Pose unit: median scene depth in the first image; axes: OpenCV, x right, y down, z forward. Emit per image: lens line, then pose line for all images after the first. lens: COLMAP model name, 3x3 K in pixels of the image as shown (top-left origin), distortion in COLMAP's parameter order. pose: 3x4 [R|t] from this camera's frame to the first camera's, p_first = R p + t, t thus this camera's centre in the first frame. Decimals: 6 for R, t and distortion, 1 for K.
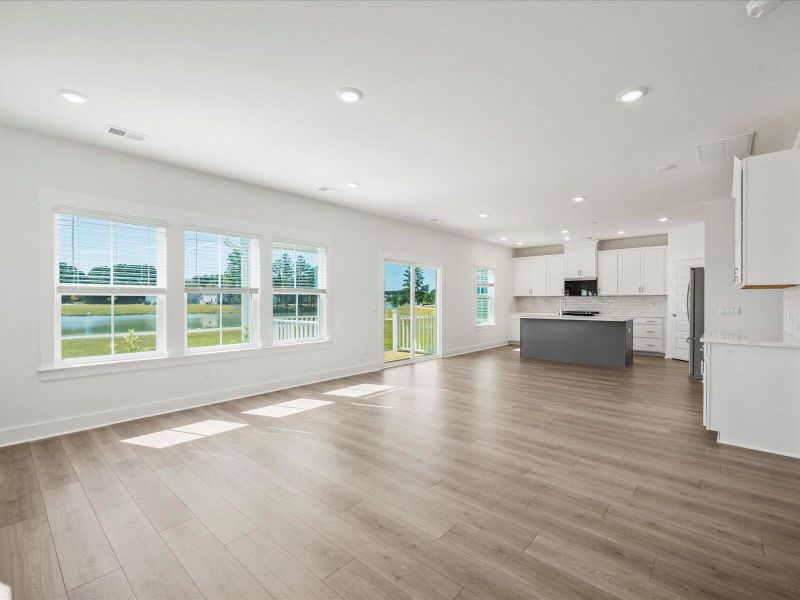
lens RADIAL K [[365.9, 0, 398.5], [0, 365.9, 304.0], [0, 0, 1]] dist [-0.000148, -0.000447]
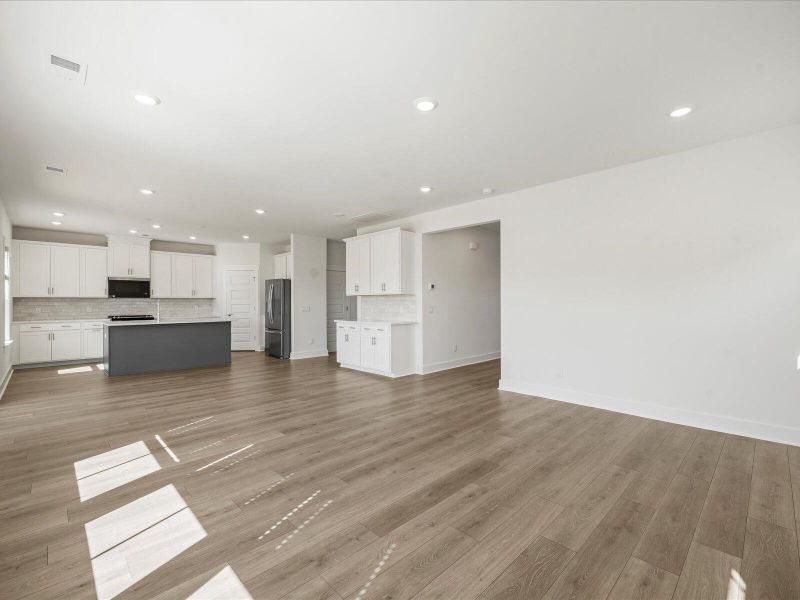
lens RADIAL K [[365.9, 0, 398.5], [0, 365.9, 304.0], [0, 0, 1]] dist [-0.000148, -0.000447]
pose [[0.068613, -0.004780, 0.997632, -0.353171], [0.010487, 0.999937, 0.004069, -0.003918], [-0.997588, 0.010183, 0.068659, 0.297187]]
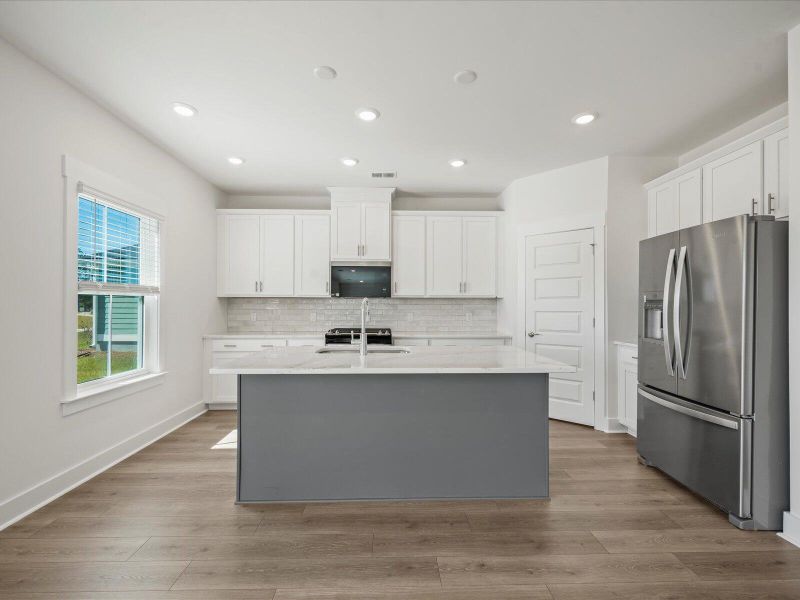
lens RADIAL K [[361.0, 0, 401.8], [0, 361.0, 303.1], [0, 0, 1]] dist [0.000803, 0.000002]
pose [[0.722102, 0.005664, 0.691763, 0.201852], [0.004384, 0.999909, -0.012763, -0.007823], [-0.691773, 0.012249, 0.722011, 0.623346]]
